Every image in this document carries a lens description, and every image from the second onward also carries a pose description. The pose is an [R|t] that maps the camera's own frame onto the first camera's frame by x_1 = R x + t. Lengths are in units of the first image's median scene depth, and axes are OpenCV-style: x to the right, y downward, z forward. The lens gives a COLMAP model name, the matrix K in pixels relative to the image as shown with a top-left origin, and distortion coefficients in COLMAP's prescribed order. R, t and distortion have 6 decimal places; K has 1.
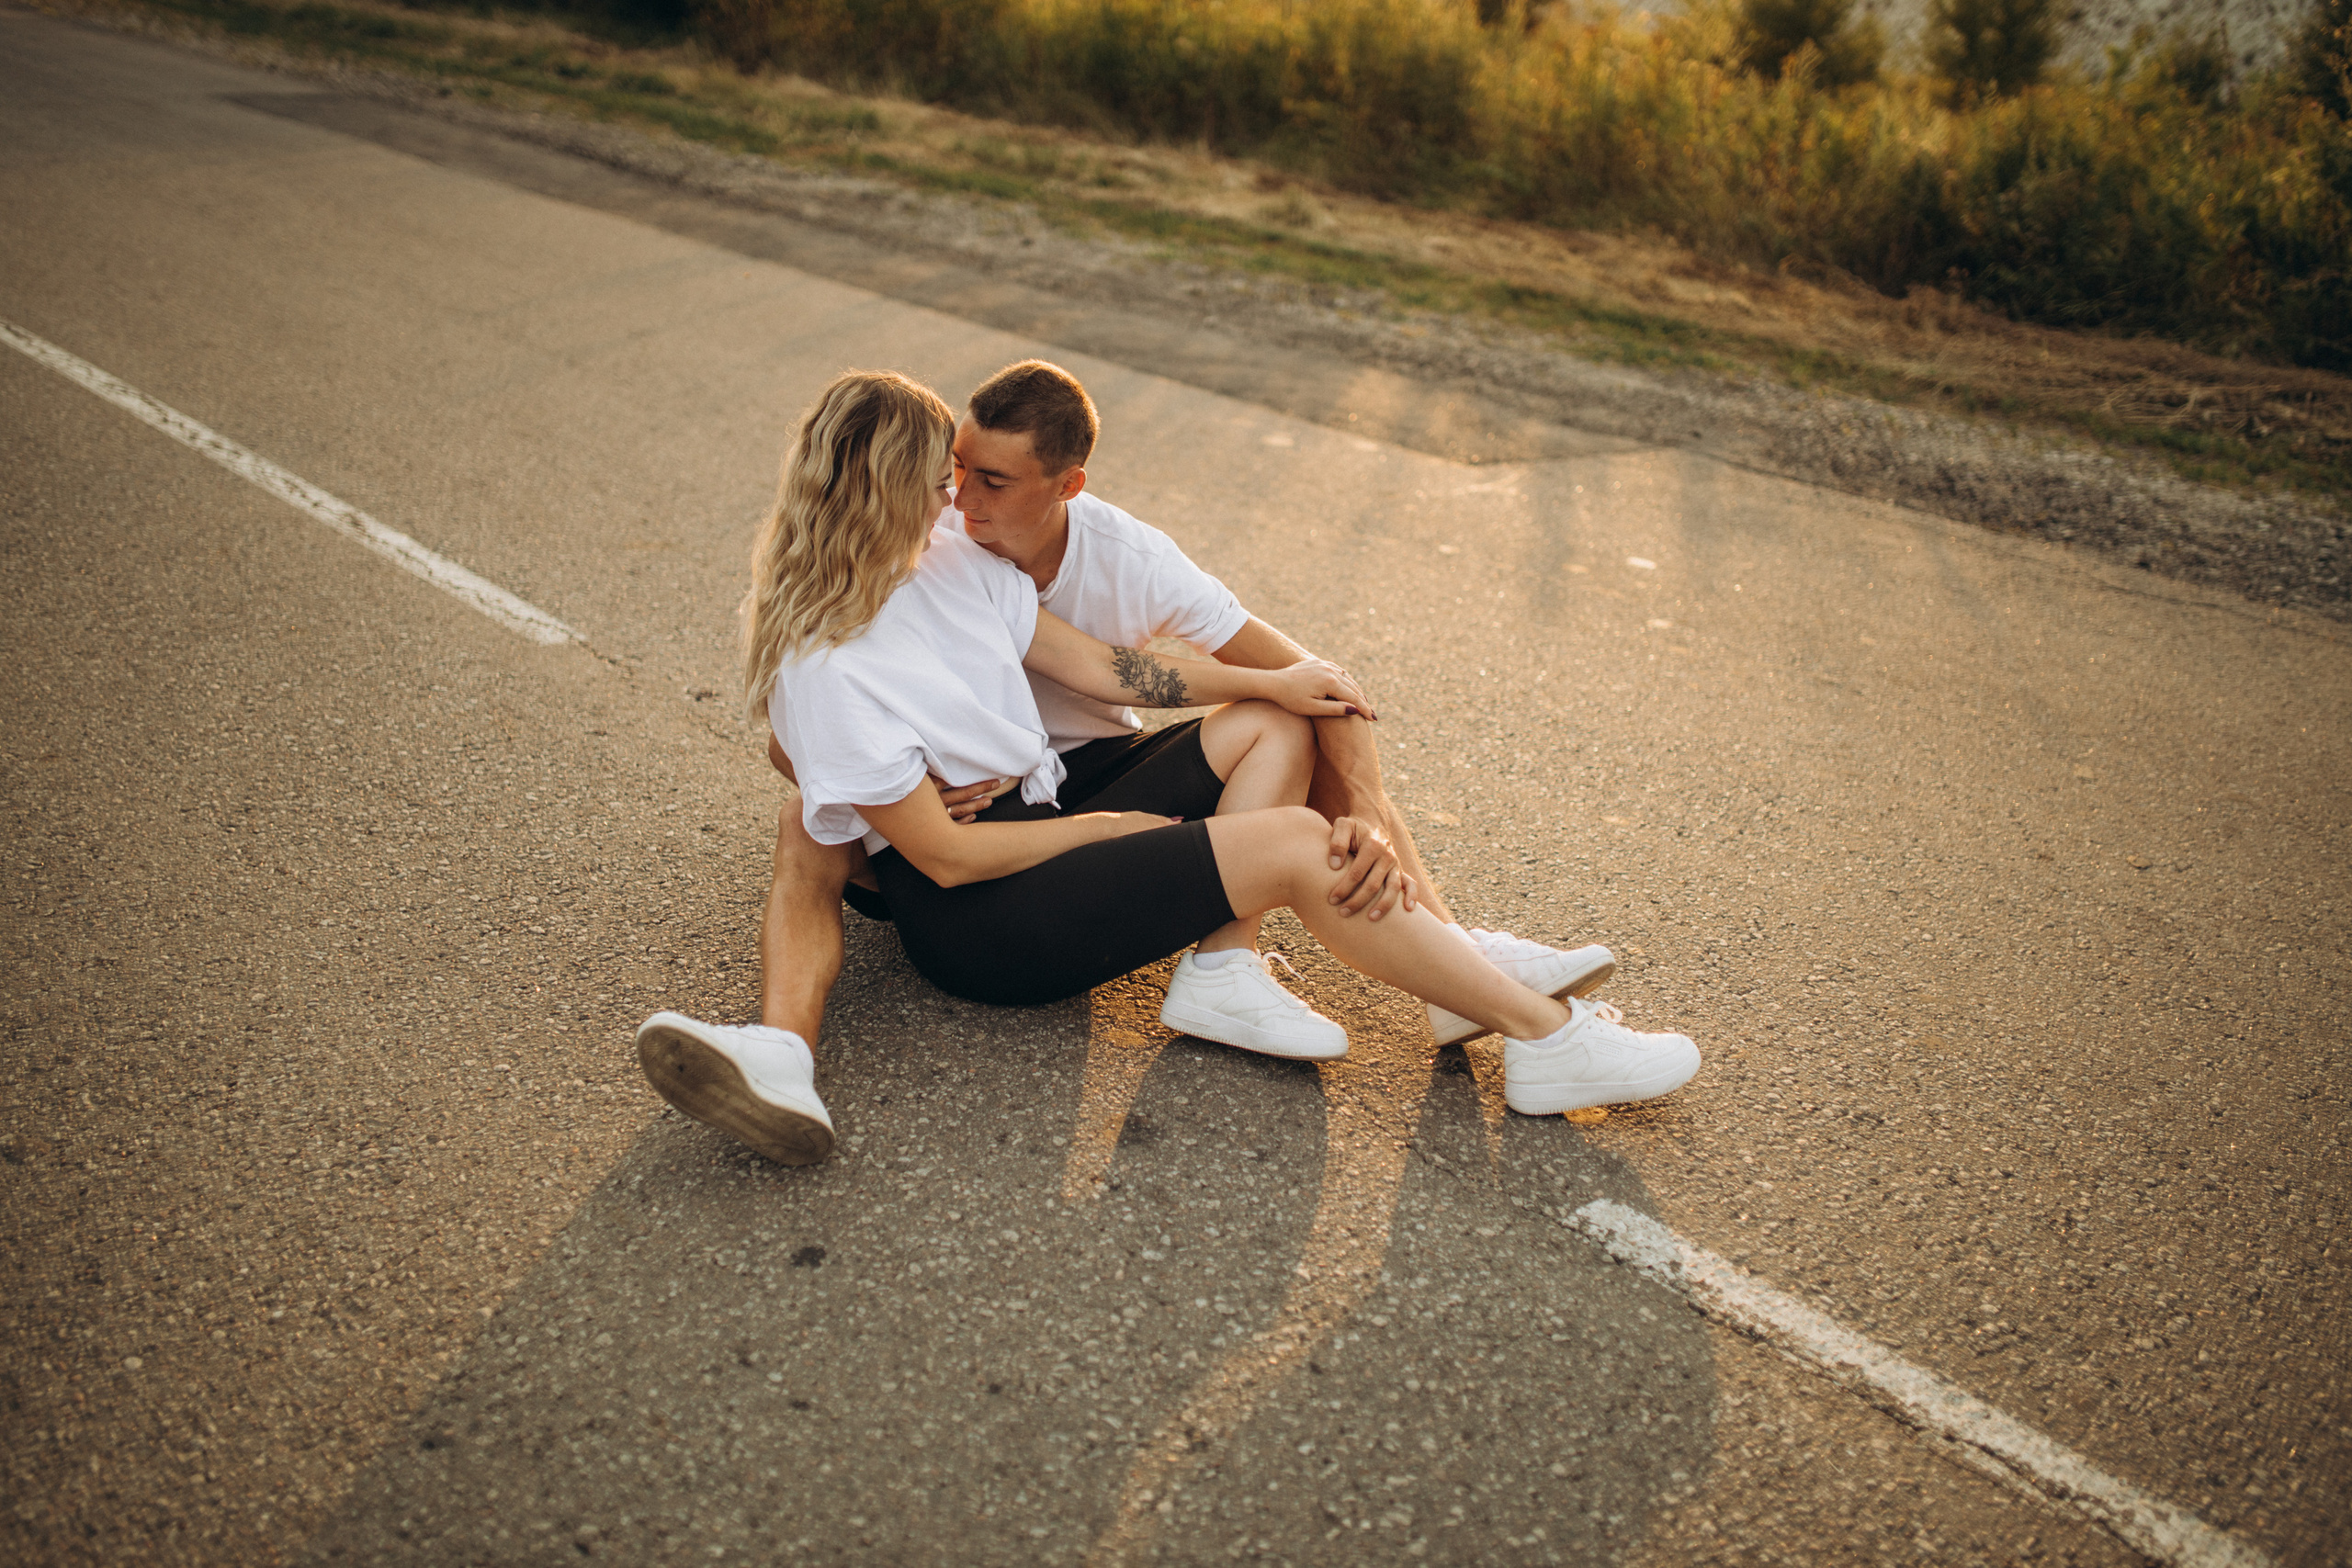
lens RADIAL K [[2267.6, 0, 1169.9], [0, 2267.6, 810.4], [0, 0, 1]] dist [-0.047374, 0.129036]
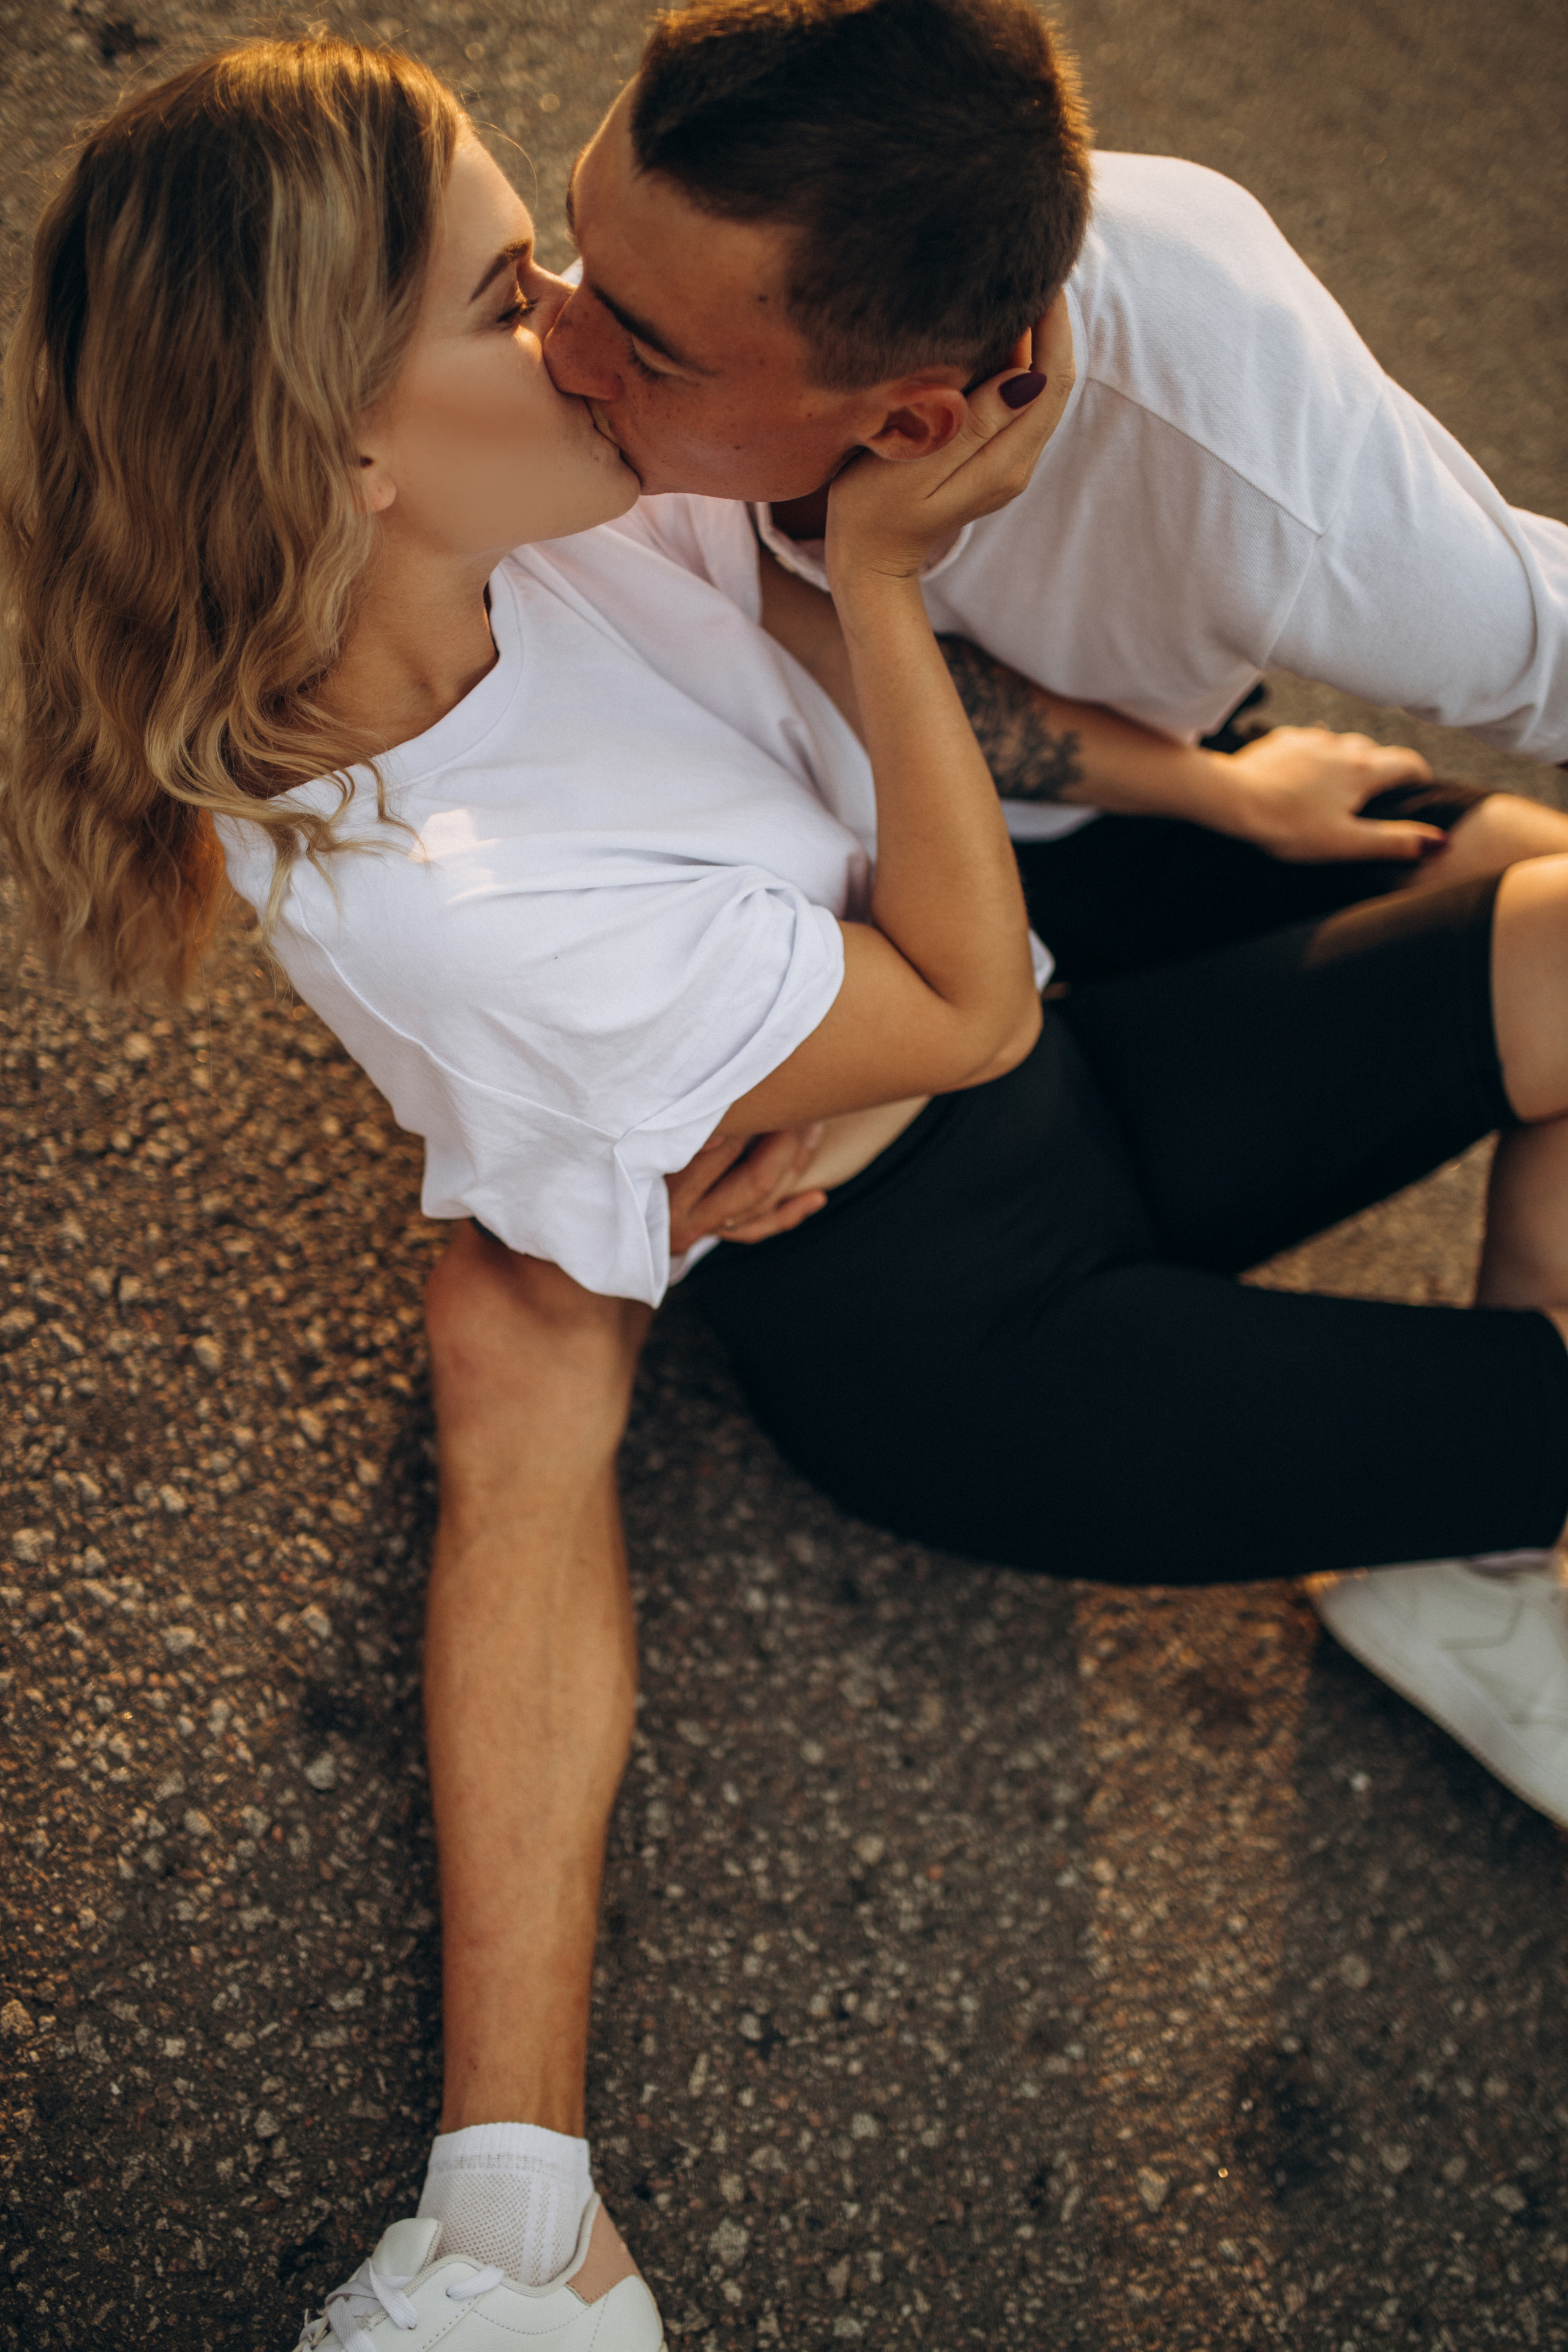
lens RADIAL K [[2320.5, 0, 797.4], [0, 2320.5, 1150.4], [0, 0, 1]] dist [-0.087782, 0.175029]
pose [[0.955186, 0.123356, 0.269077, -0.109269], [-0.261835, 0.776102, 0.573680, -0.105436], [-0.138064, -0.618425, 0.773621, 0.328081]]
